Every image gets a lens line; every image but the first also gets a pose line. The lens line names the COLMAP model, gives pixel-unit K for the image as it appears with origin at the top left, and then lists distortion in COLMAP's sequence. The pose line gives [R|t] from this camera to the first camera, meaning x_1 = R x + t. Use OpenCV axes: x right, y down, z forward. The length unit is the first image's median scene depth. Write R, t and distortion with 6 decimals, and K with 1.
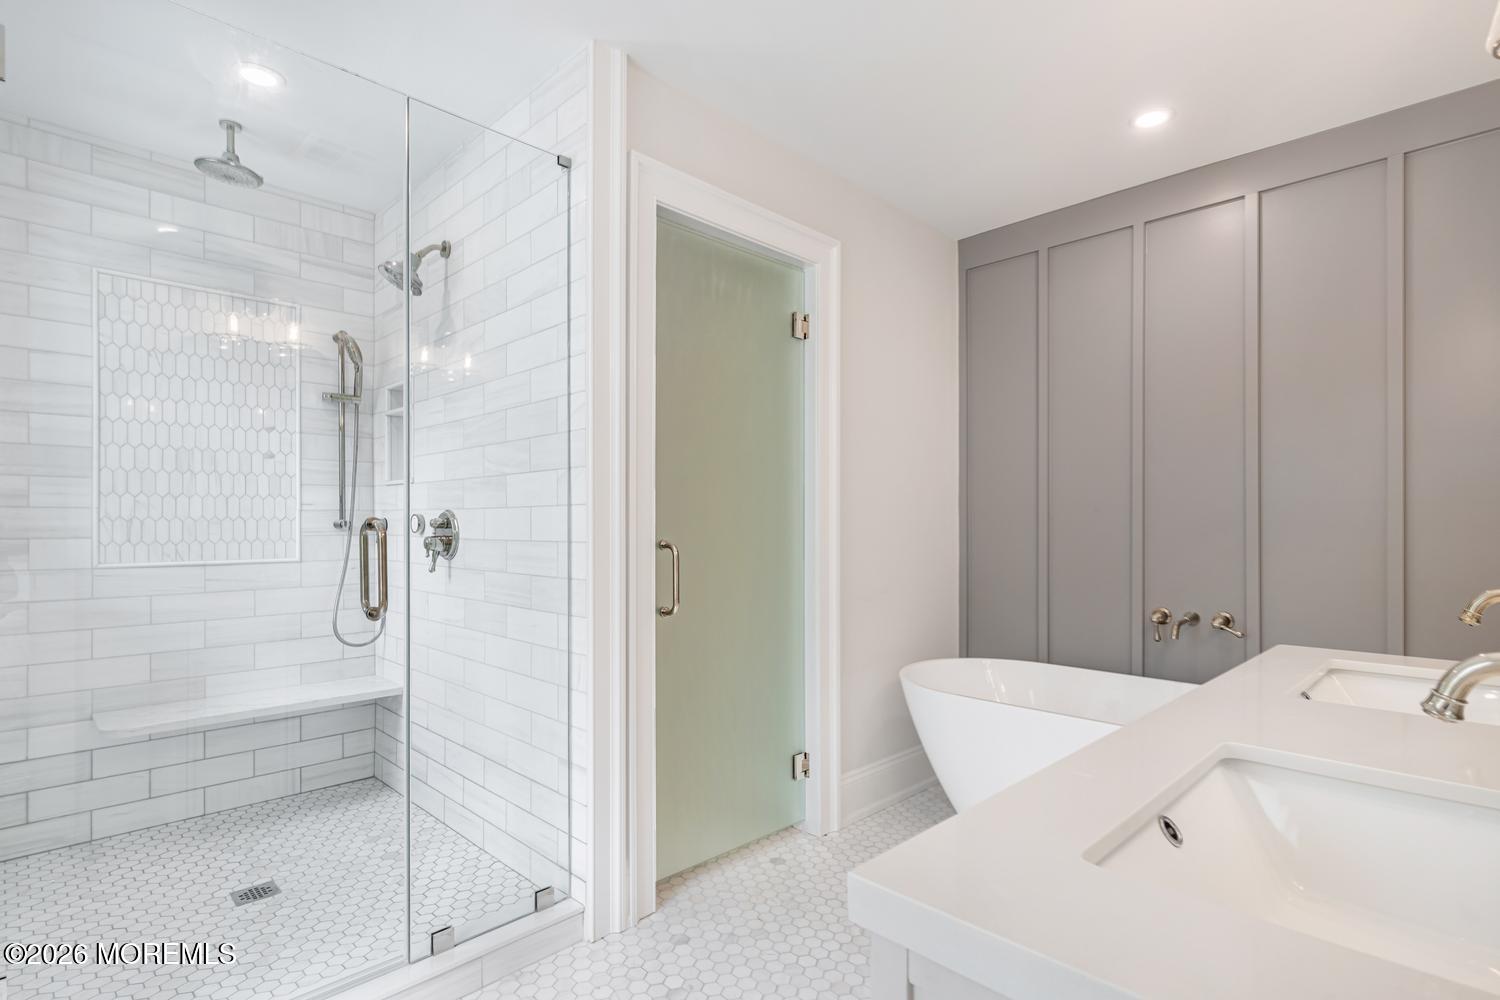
lens RADIAL K [[739.2, 0, 755.8], [0, 739.2, 523.7], [0, 0, 1]] dist [0.003695, 0.000688]
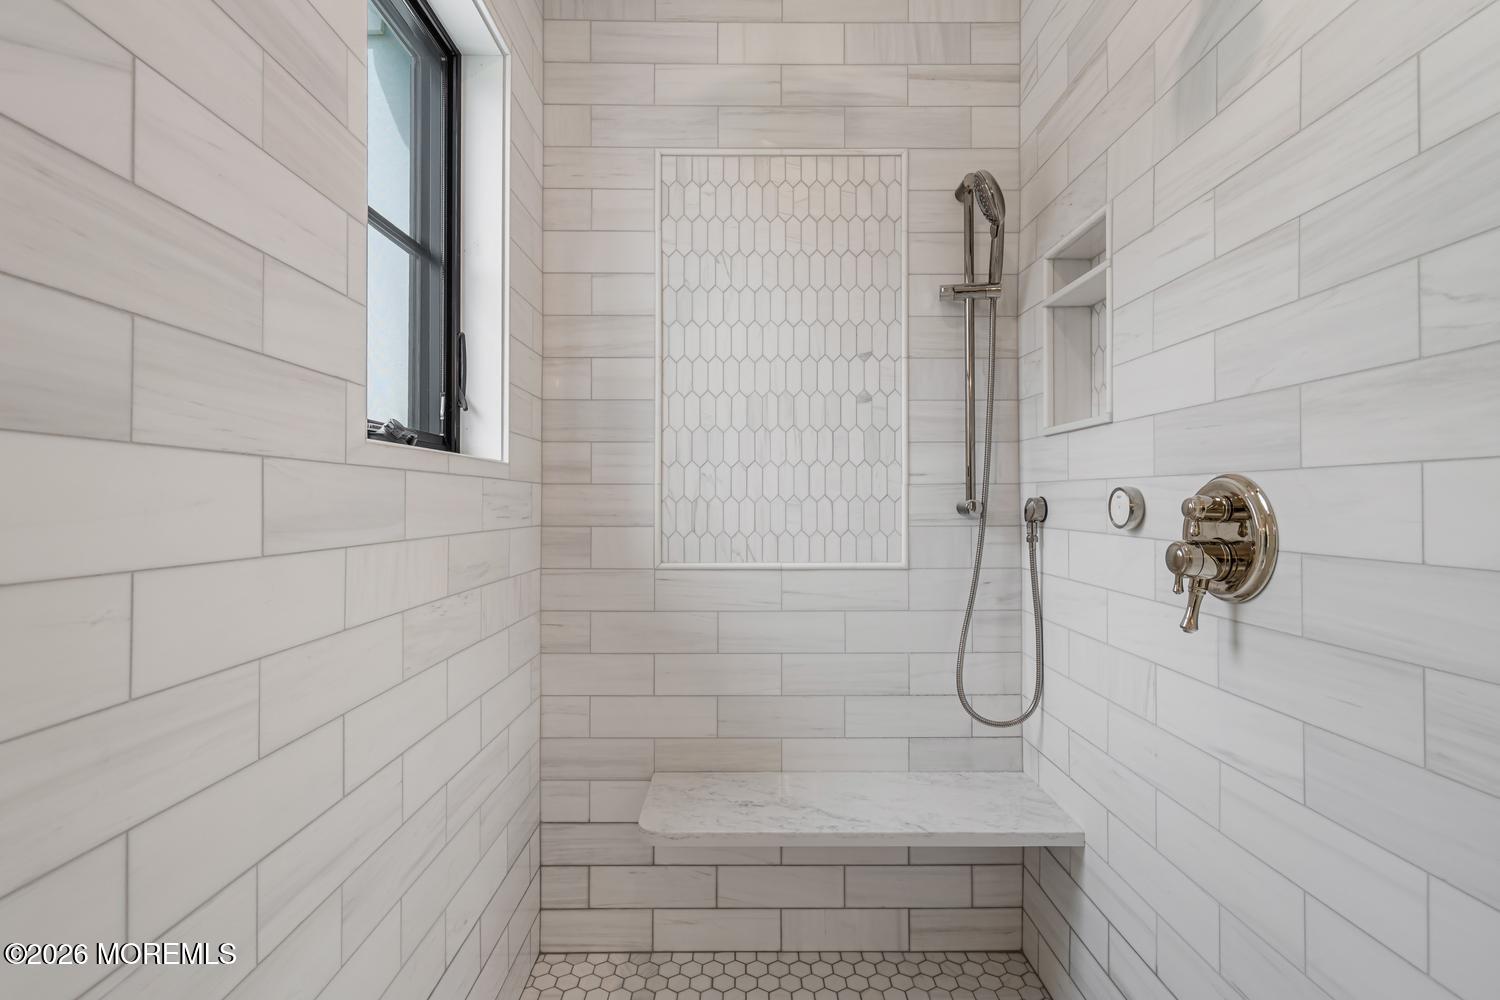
lens RADIAL K [[718.2, 0, 744.8], [0, 718.2, 495.3], [0, 0, 1]] dist [0.003292, 0.000850]
pose [[0.704137, -0.006463, -0.710035, -0.309032], [-0.001709, 0.999940, -0.010796, -0.002906], [0.710062, 0.008816, 0.704084, 0.520694]]
